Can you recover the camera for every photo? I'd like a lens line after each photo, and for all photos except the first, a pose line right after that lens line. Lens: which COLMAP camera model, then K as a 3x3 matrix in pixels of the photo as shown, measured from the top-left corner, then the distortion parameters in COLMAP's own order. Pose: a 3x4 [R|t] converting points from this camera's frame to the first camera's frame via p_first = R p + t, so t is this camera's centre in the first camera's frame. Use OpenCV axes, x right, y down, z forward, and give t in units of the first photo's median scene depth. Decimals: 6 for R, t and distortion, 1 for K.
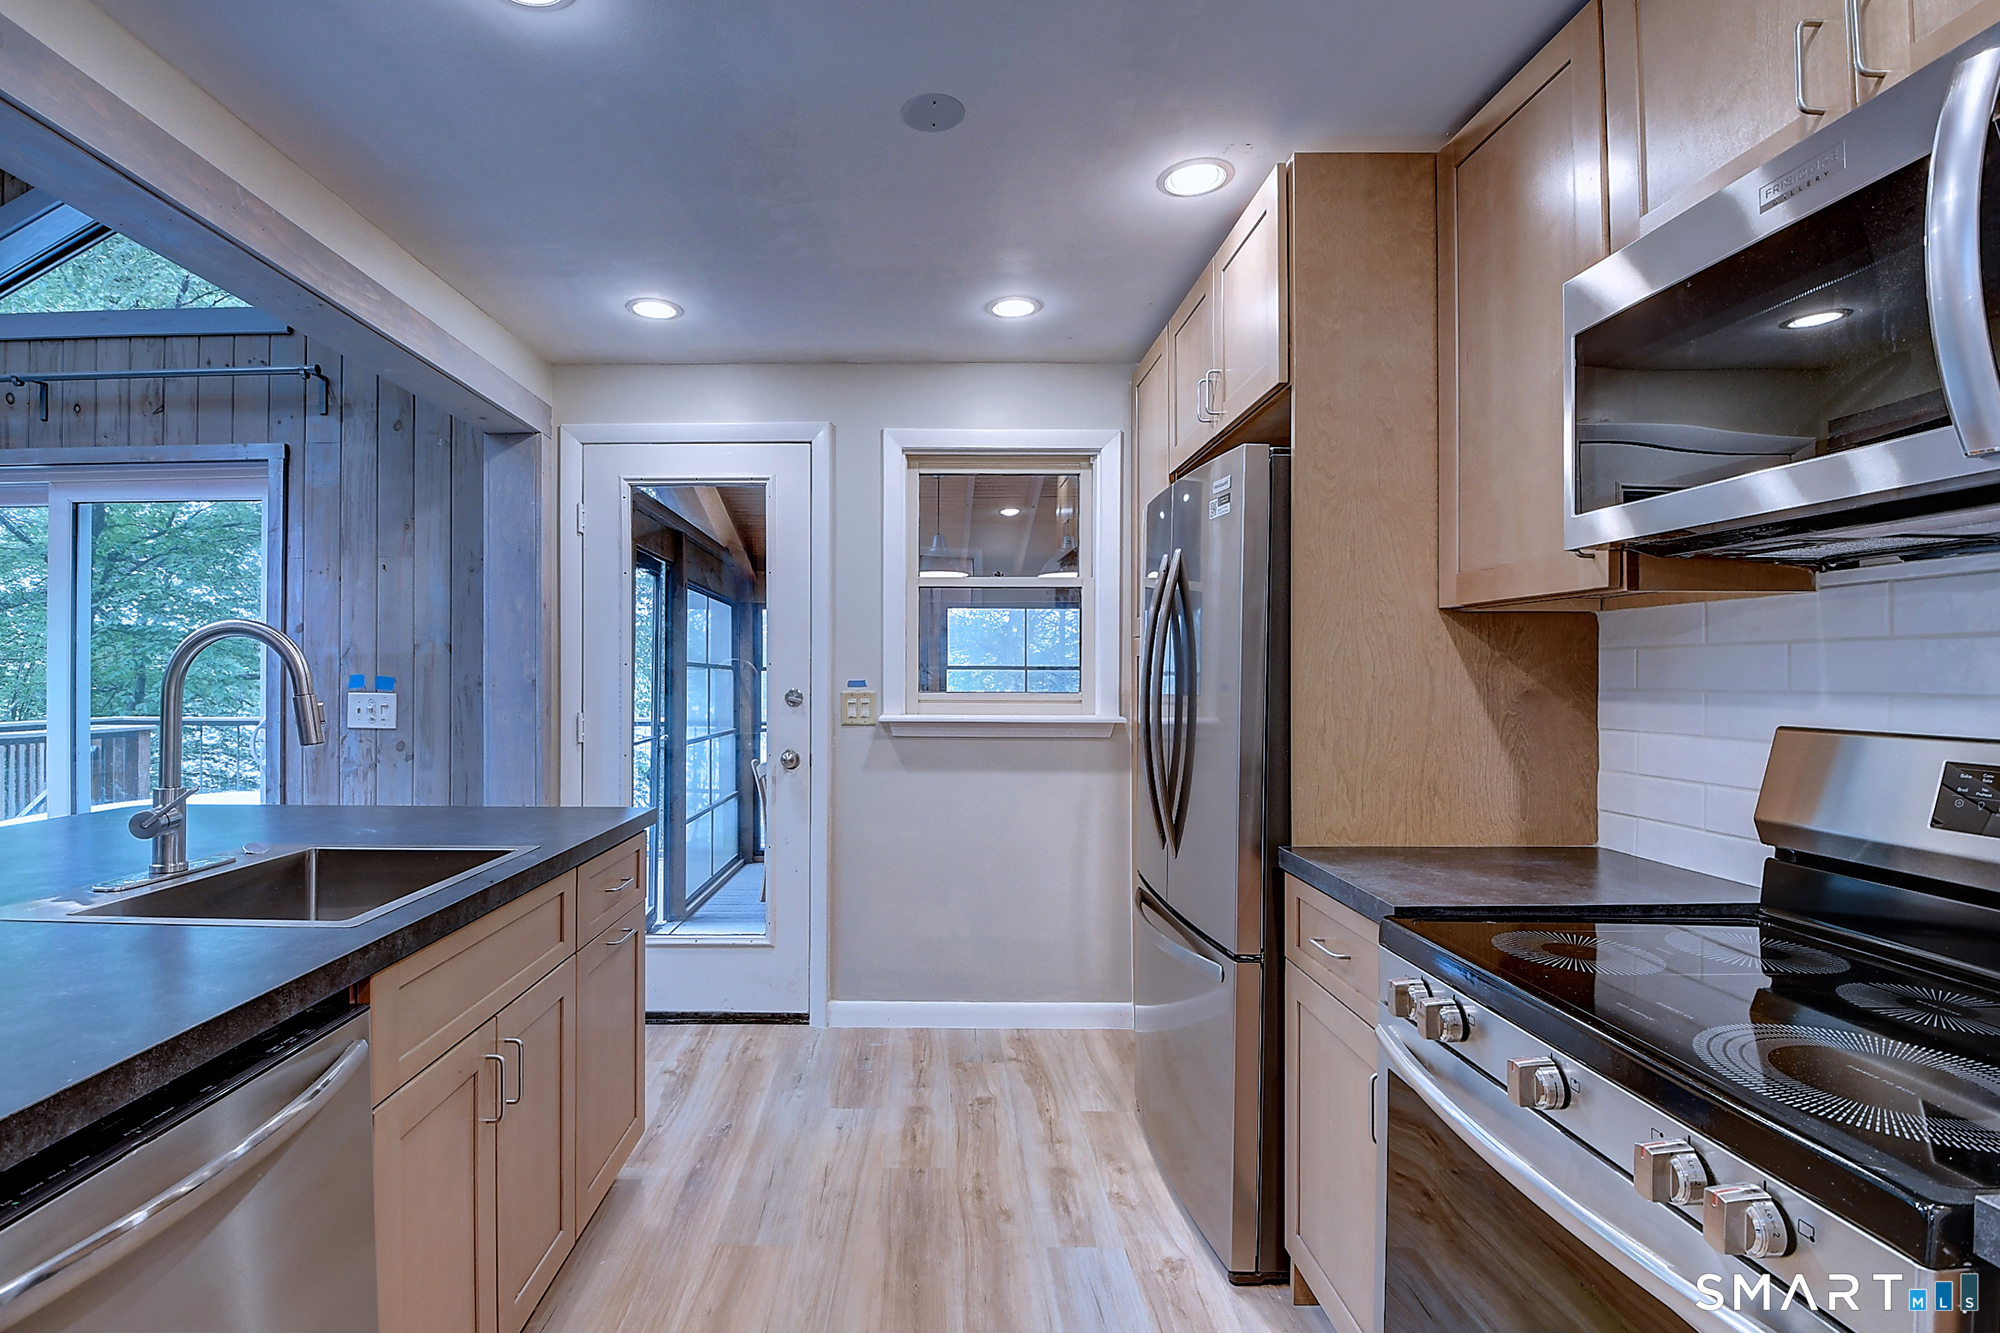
lens RADIAL K [[883.7, 0, 975.6], [0, 883.7, 671.7], [0, 0, 1]] dist [0.016958, -0.027069]
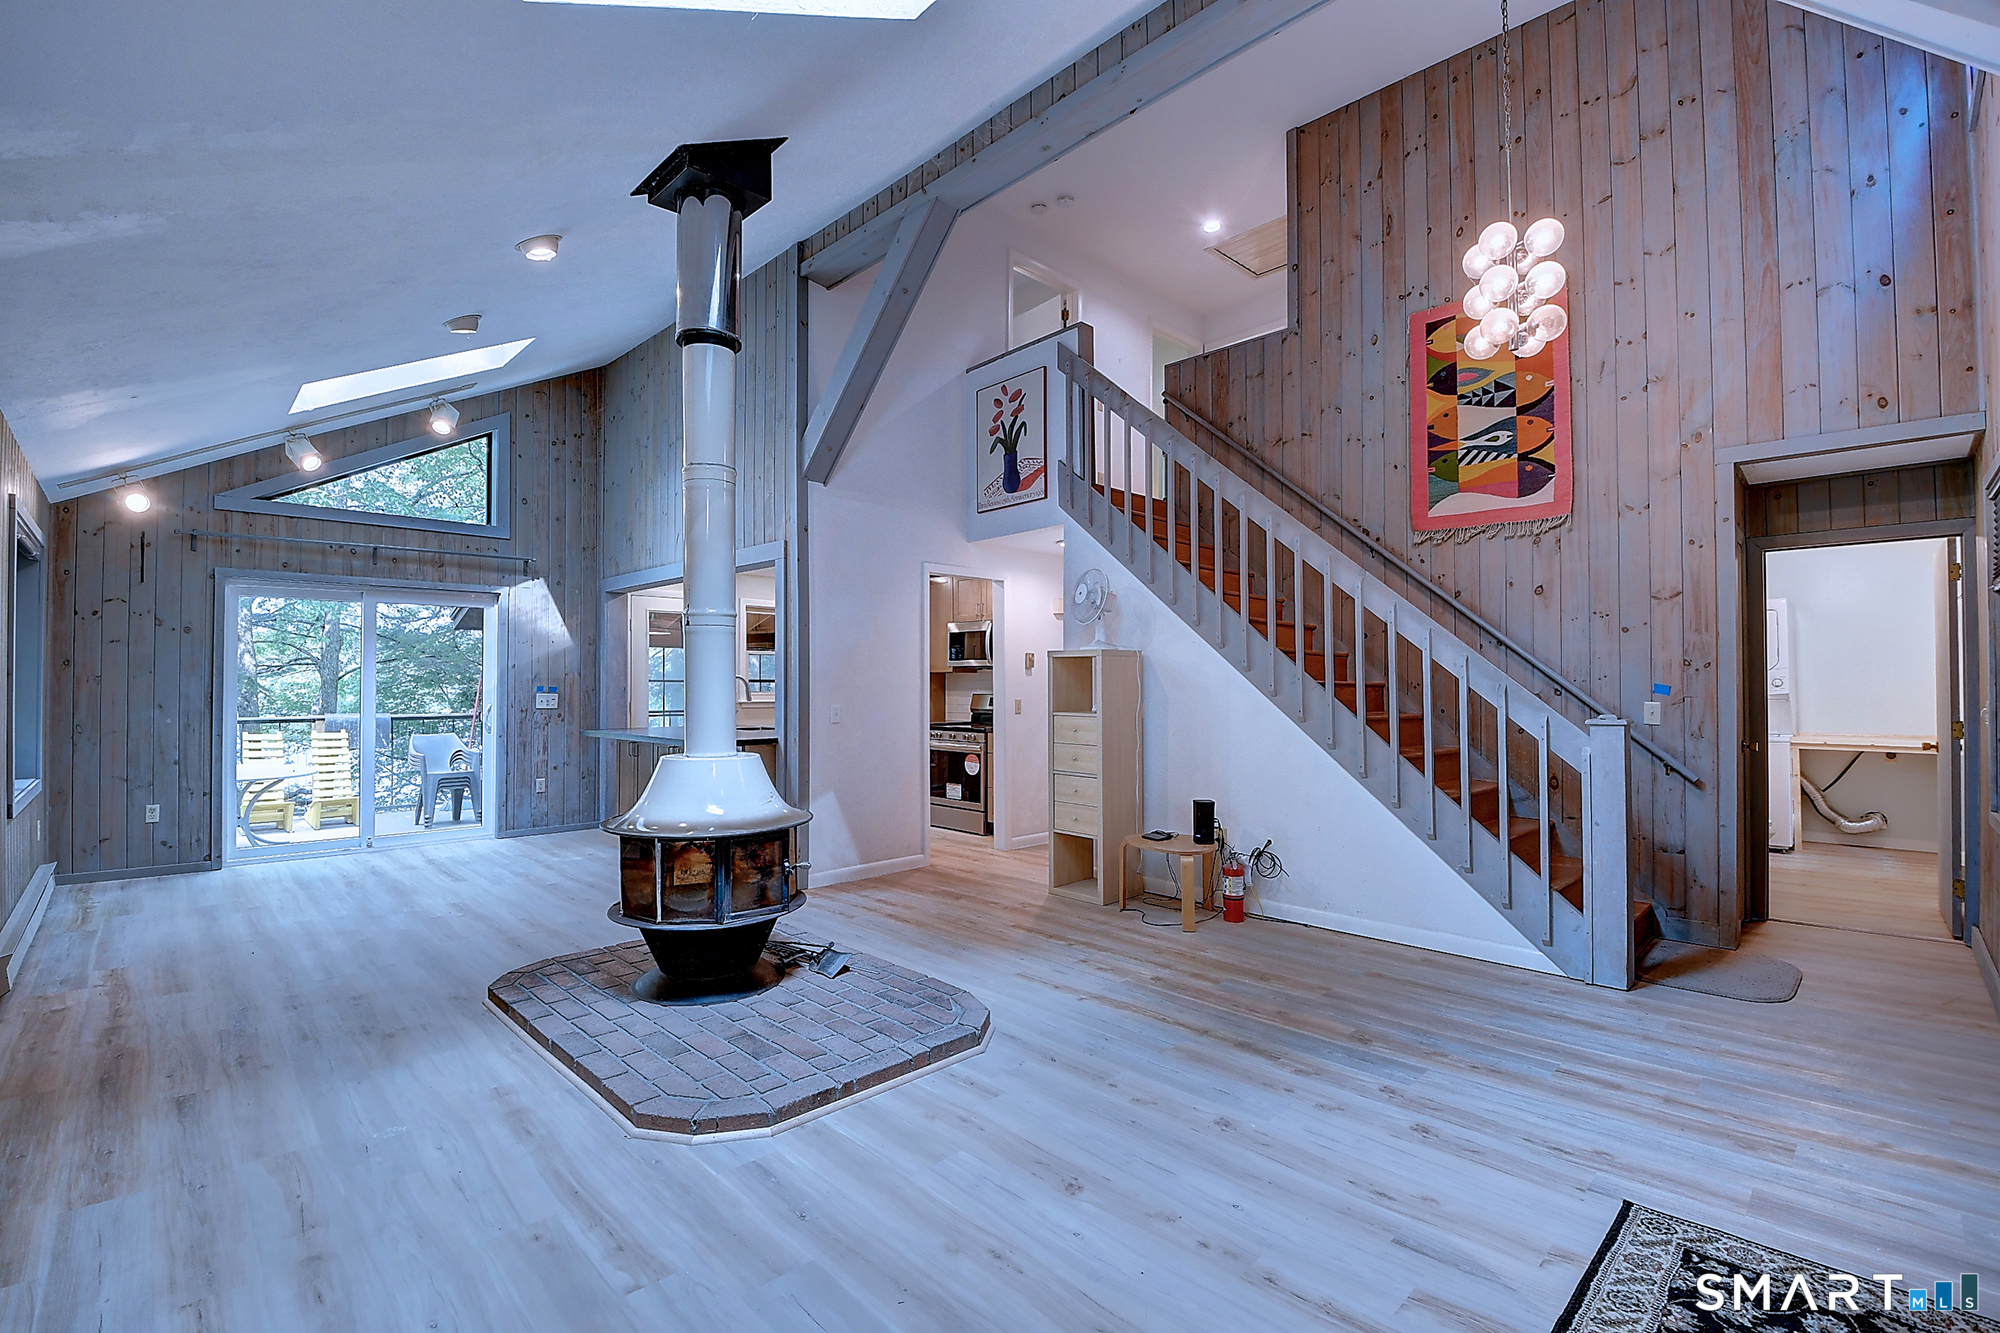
lens RADIAL K [[883.7, 0, 975.6], [0, 883.7, 671.7], [0, 0, 1]] dist [0.016958, -0.027069]
pose [[0.710632, 0.012055, 0.703461, -2.212788], [-0.009524, 0.999926, -0.007514, -0.041381], [-0.703499, -0.001360, 0.710695, -2.204894]]
